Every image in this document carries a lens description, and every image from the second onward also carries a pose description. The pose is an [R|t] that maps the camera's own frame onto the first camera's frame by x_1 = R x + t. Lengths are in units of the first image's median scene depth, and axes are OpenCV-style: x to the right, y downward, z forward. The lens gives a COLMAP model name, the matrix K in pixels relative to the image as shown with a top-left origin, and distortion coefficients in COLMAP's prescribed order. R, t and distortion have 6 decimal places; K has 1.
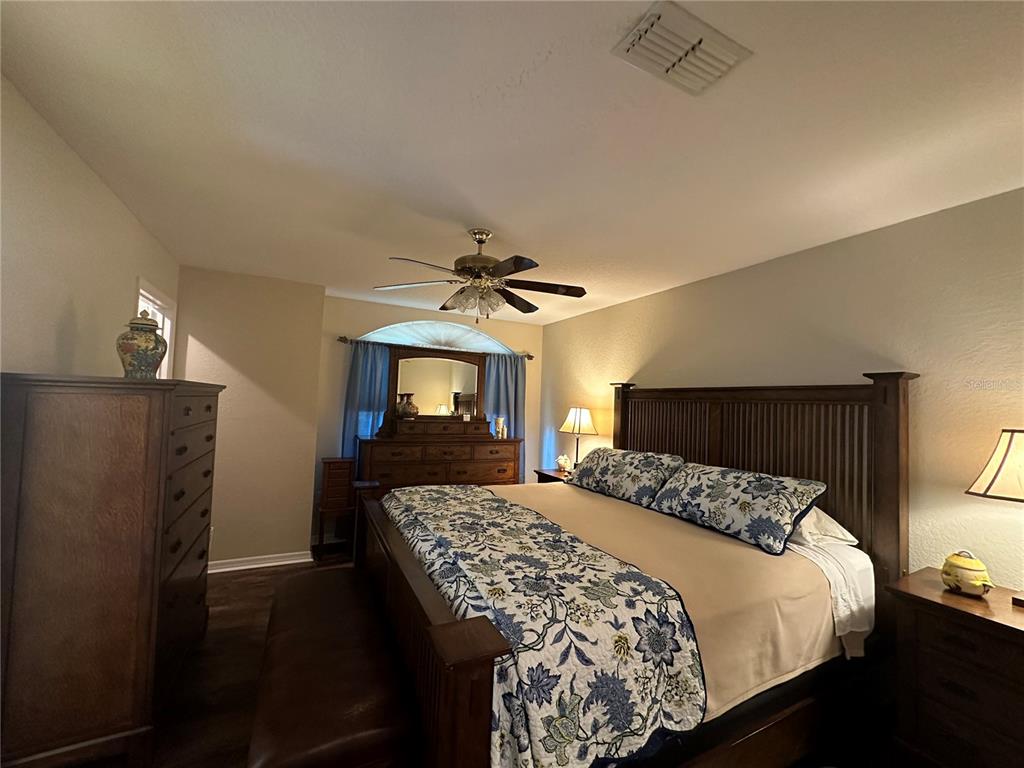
lens RADIAL K [[409.5, 0, 511.7], [0, 409.5, 384.4], [0, 0, 1]] dist [-0.004749, 0.000514]
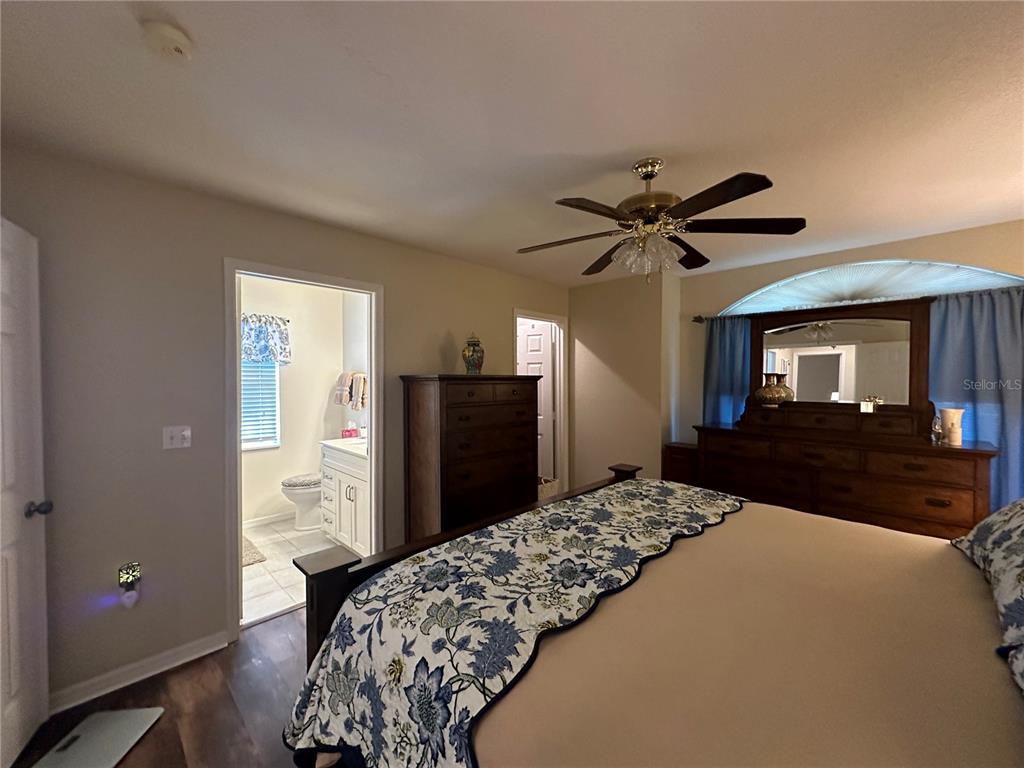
lens RADIAL K [[409.5, 0, 513.0], [0, 409.5, 385.0], [0, 0, 1]] dist [-0.004749, 0.000514]
pose [[0.312885, -0.021349, -0.949551, 0.762526], [0.054294, 0.998515, -0.004560, 0.047970], [0.948238, -0.050128, 0.313579, 0.658812]]
